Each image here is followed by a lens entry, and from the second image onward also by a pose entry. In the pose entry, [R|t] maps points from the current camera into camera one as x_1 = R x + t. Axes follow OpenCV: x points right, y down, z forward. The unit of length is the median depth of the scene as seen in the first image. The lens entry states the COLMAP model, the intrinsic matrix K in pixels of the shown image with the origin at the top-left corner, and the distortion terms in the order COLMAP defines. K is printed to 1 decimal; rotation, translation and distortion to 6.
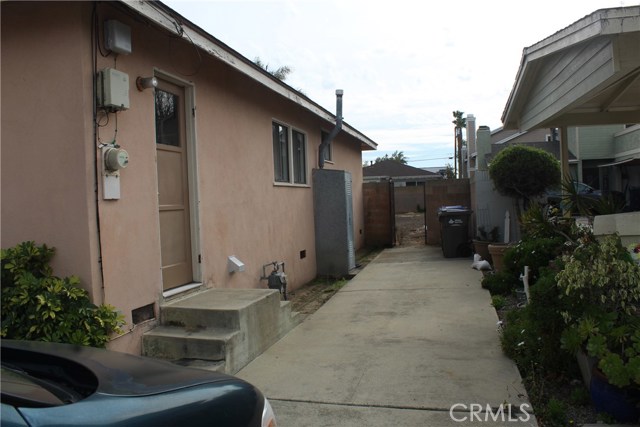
lens RADIAL K [[530.8, 0, 320.0], [0, 530.8, 213.5], [0, 0, 1]] dist [-0.155814, 0.117444]
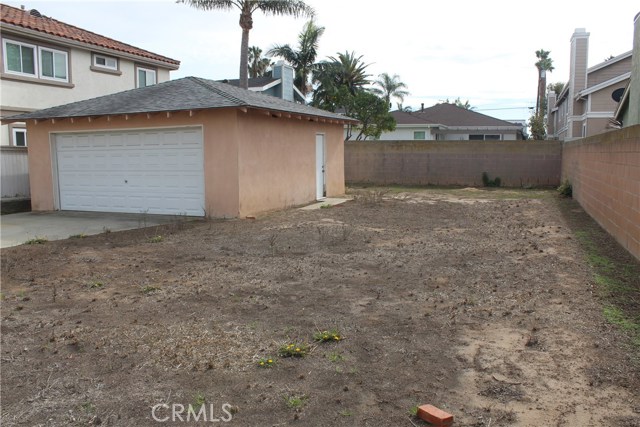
lens RADIAL K [[530.8, 0, 319.7], [0, 530.8, 214.0], [0, 0, 1]] dist [-0.155814, 0.117444]
pose [[0.991845, 0.051731, -0.116480, 0.038215], [-0.040621, 0.994571, 0.095808, -0.009885], [0.120804, -0.090295, 0.988561, 0.208145]]
